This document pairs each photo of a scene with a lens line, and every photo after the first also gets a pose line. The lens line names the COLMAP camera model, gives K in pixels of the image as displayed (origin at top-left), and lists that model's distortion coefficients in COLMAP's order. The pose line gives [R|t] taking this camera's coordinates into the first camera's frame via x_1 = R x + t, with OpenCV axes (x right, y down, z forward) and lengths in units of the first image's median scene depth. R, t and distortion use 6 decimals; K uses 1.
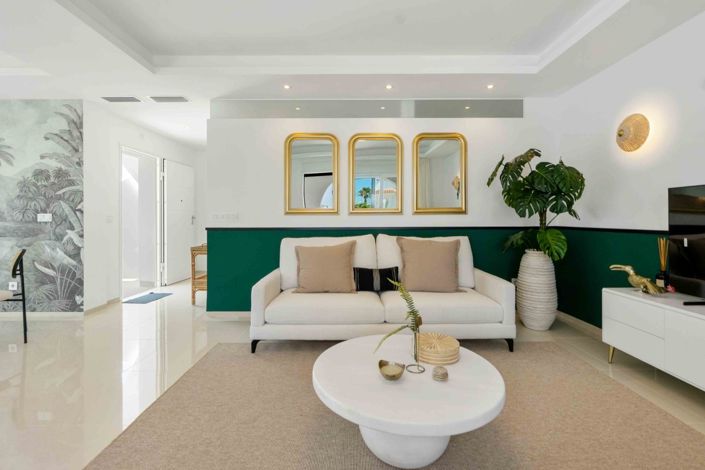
lens RADIAL K [[313.2, 0, 352.6], [0, 313.2, 218.7], [0, 0, 1]] dist [-0.001452, -0.000224]
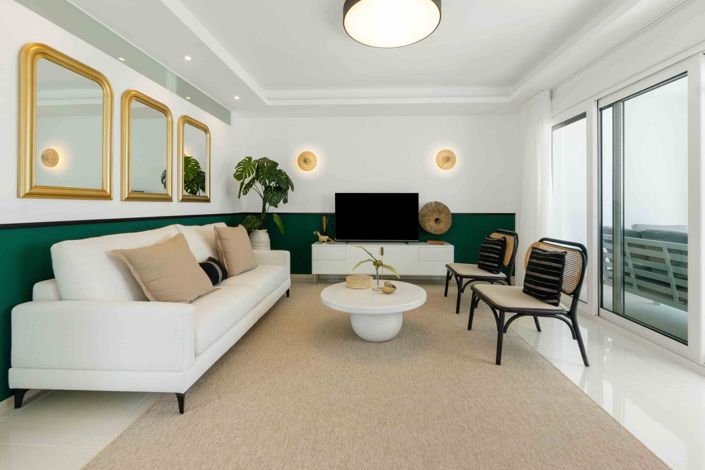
lens RADIAL K [[313.0, 0, 354.7], [0, 313.0, 208.6], [0, 0, 1]] dist [0.000628, 0.000075]
pose [[0.052265, -0.002727, 0.998630, -0.690068], [-0.003967, 0.999988, 0.002938, 0.001672], [-0.998625, -0.004115, 0.052253, 0.444725]]
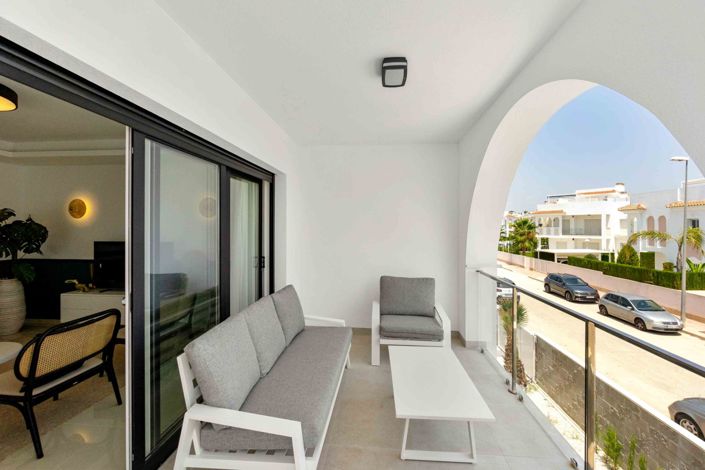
lens RADIAL K [[314.1, 0, 355.3], [0, 314.1, 227.4], [0, 0, 1]] dist [-0.000550, -0.000033]
pose [[0.097488, -0.004253, 0.995228, -0.588588], [-0.004144, 0.999980, 0.004680, -0.125823], [-0.995228, -0.004581, 0.097469, -0.610499]]
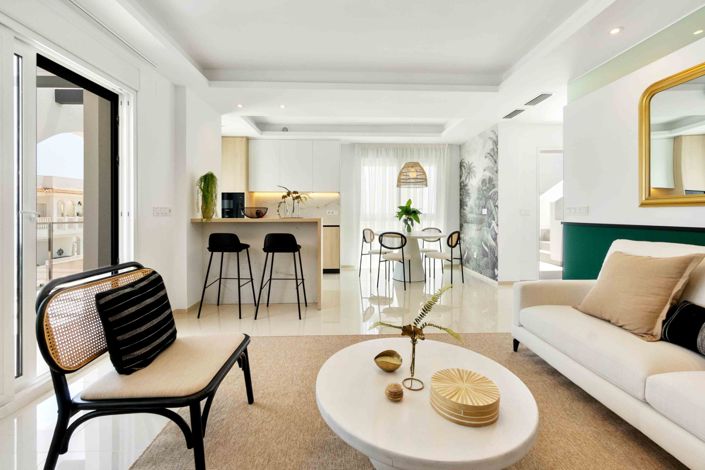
lens RADIAL K [[311.2, 0, 356.0], [0, 311.2, 215.3], [0, 0, 1]] dist [-0.000679, -0.000123]
pose [[0.034613, 0.010071, -0.999350, 0.456486], [0.003715, 0.999941, 0.010205, -0.002859], [0.999394, -0.004066, 0.034573, 0.350542]]
